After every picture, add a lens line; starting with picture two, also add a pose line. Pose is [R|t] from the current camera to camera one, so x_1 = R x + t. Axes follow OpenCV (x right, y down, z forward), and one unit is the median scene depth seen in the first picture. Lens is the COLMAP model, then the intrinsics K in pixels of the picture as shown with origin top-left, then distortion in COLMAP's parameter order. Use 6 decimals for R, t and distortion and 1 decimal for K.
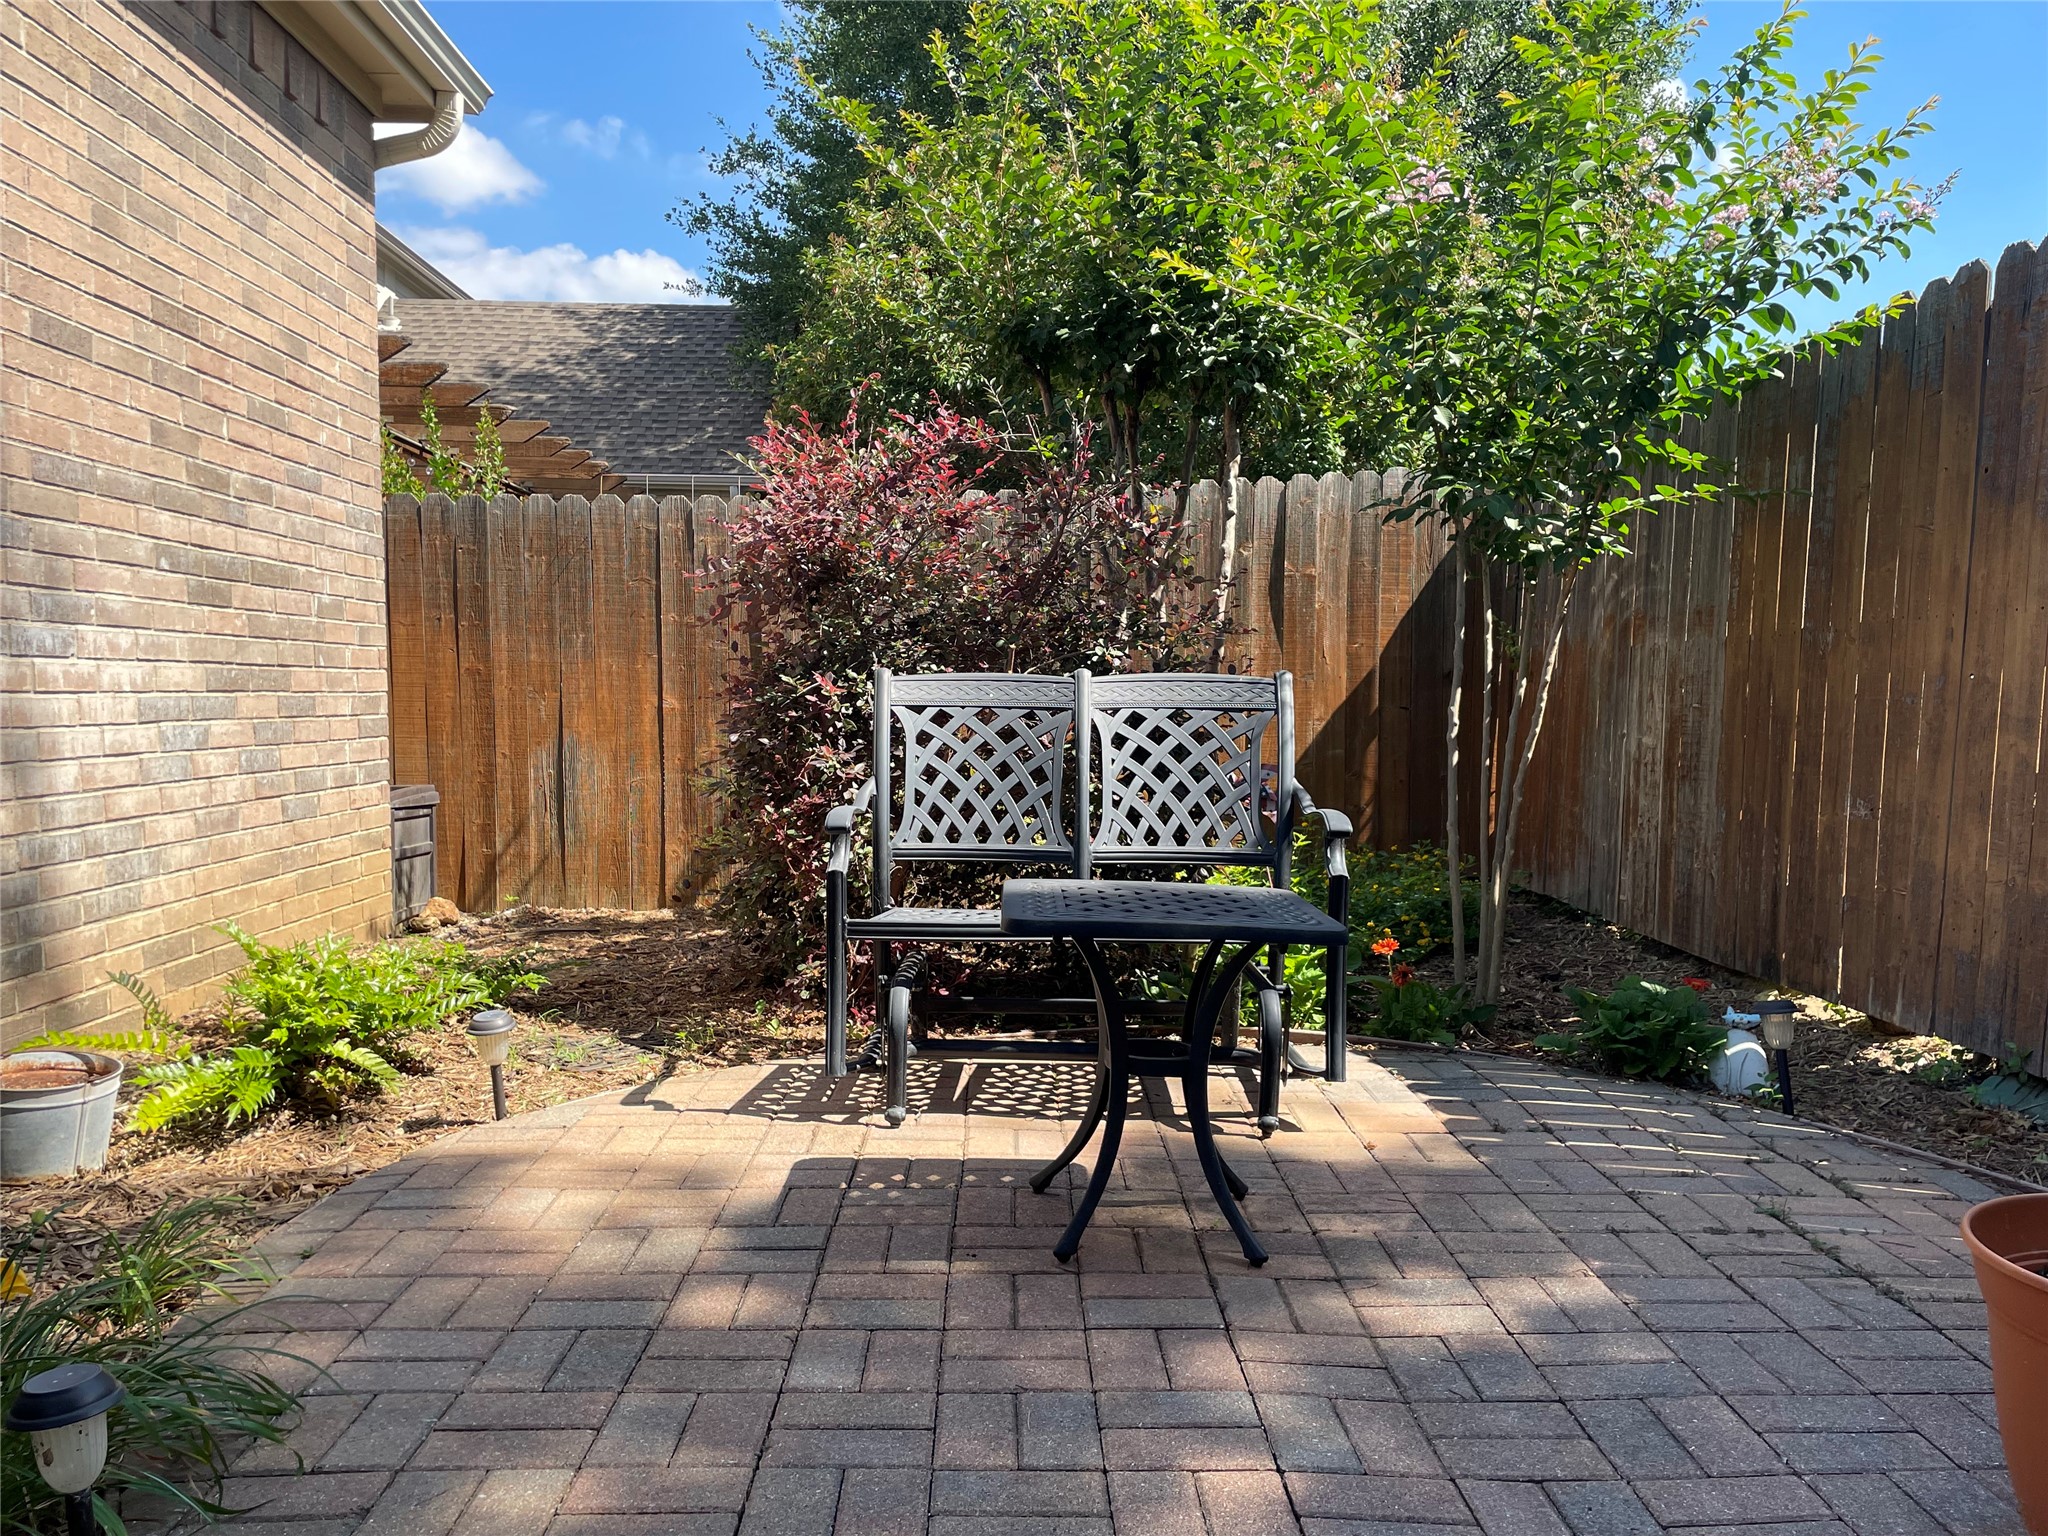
lens RADIAL K [[1560.5, 0, 1024.0], [0, 1560.5, 768.0], [0, 0, 1]] dist [0.109329, -0.000649]
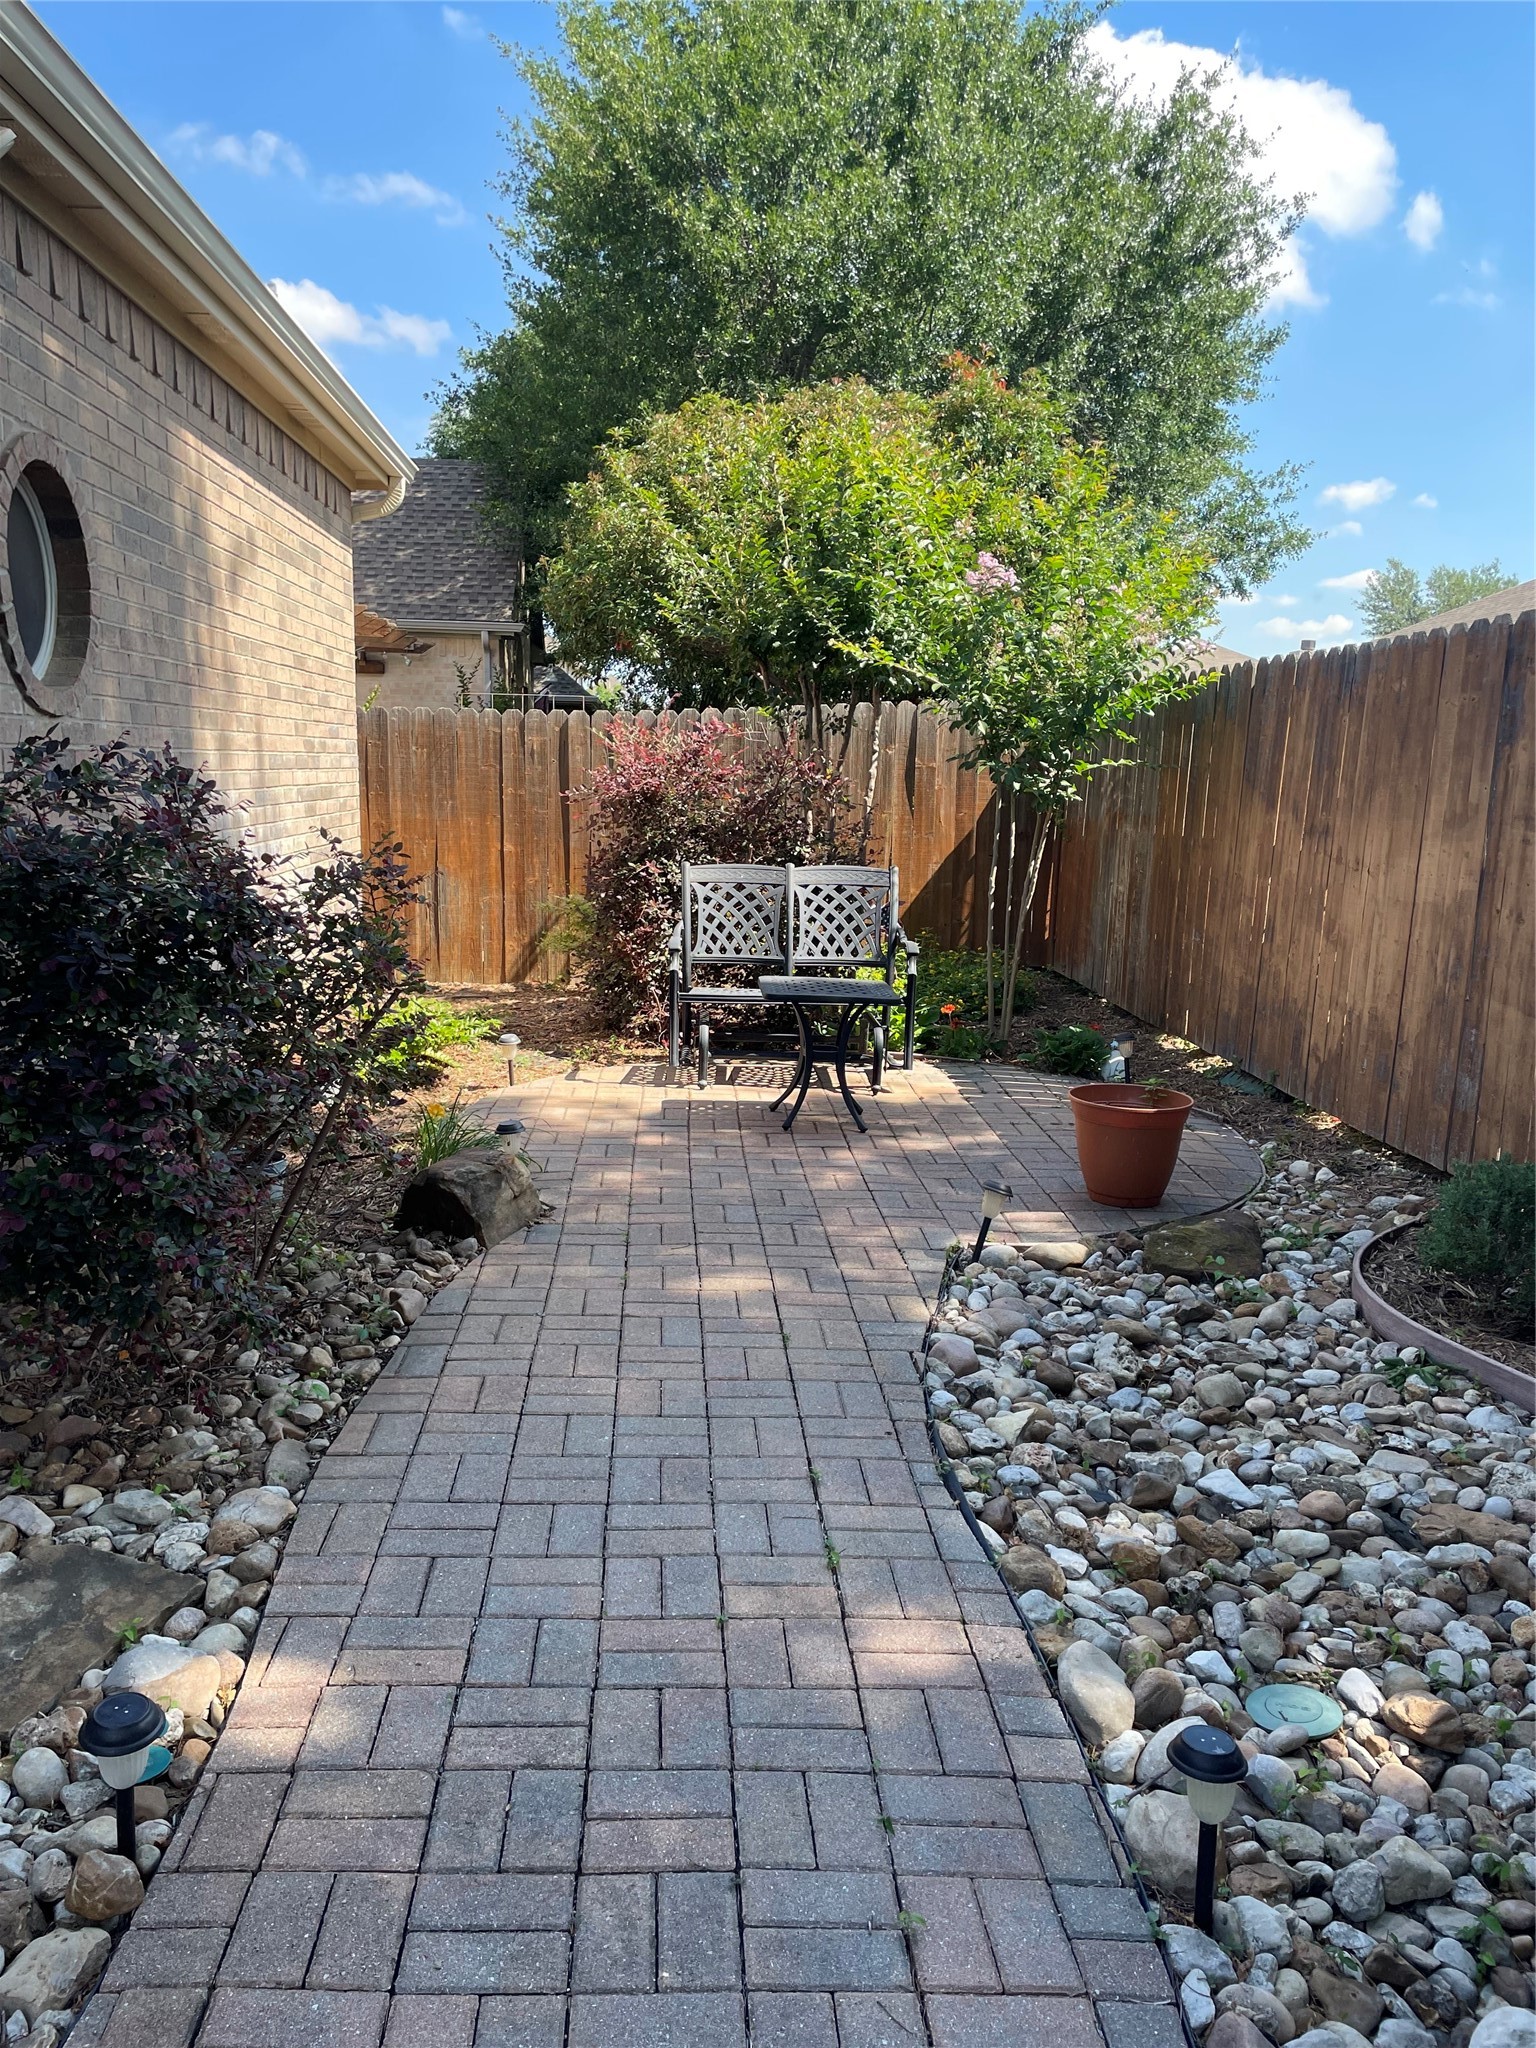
lens RADIAL K [[1560.5, 0, 768.0], [0, 1560.5, 1024.0], [0, 0, 1]] dist [0.109329, -0.000649]
pose [[0.998940, 0.007843, 0.045367, -0.075506], [-0.013087, 0.993108, 0.116468, -0.091716], [-0.044141, -0.116939, 0.992158, -0.930665]]
